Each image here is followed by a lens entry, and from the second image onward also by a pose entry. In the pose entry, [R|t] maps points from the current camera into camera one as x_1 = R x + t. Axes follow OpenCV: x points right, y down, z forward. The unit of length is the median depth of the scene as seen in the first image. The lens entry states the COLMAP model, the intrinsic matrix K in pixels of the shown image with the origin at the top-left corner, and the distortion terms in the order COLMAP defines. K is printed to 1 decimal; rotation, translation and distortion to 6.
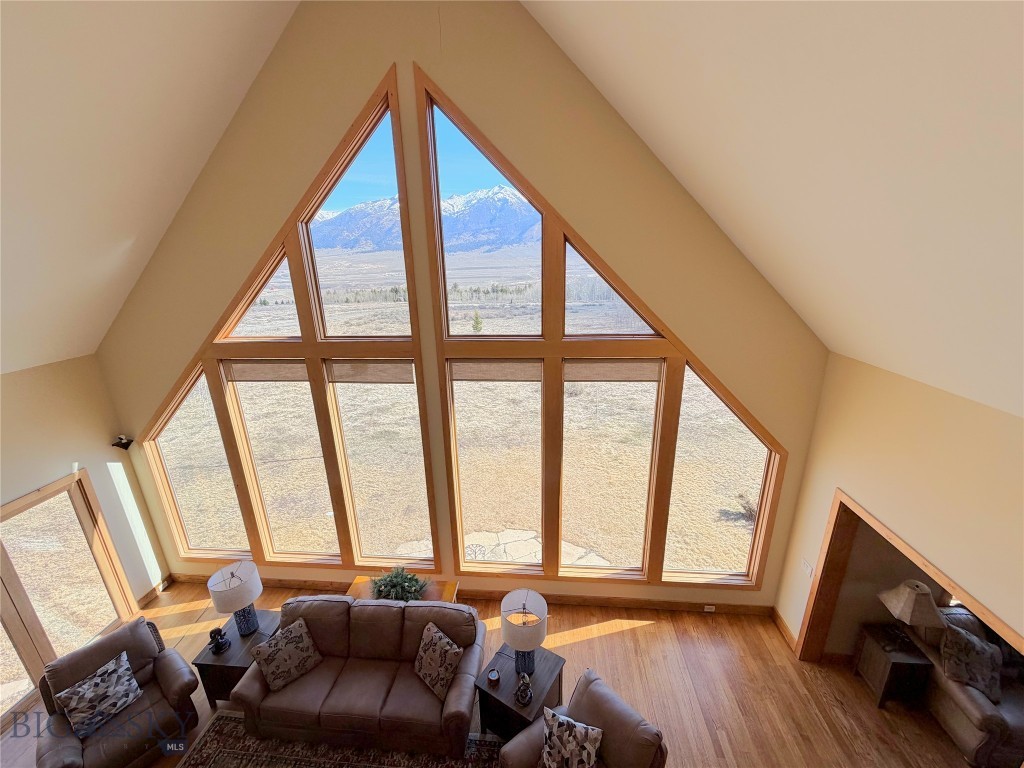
lens RADIAL K [[409.1, 0, 509.1], [0, 409.1, 390.1], [0, 0, 1]] dist [-0.000304, 0.000126]
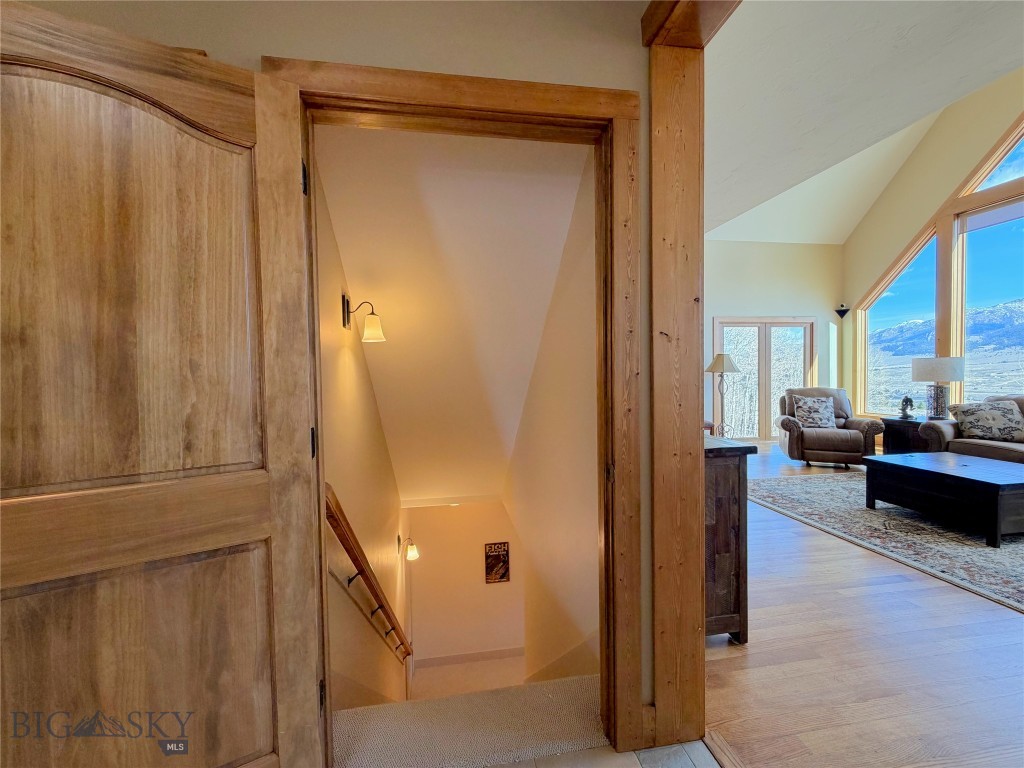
lens RADIAL K [[409.1, 0, 509.5], [0, 409.1, 380.9], [0, 0, 1]] dist [-0.000304, 0.000126]
pose [[0.241525, 0.037768, -0.969659, 0.125784], [-0.286594, 0.957445, -0.034094, 0.783574], [0.927108, 0.286133, 0.242071, -0.316060]]
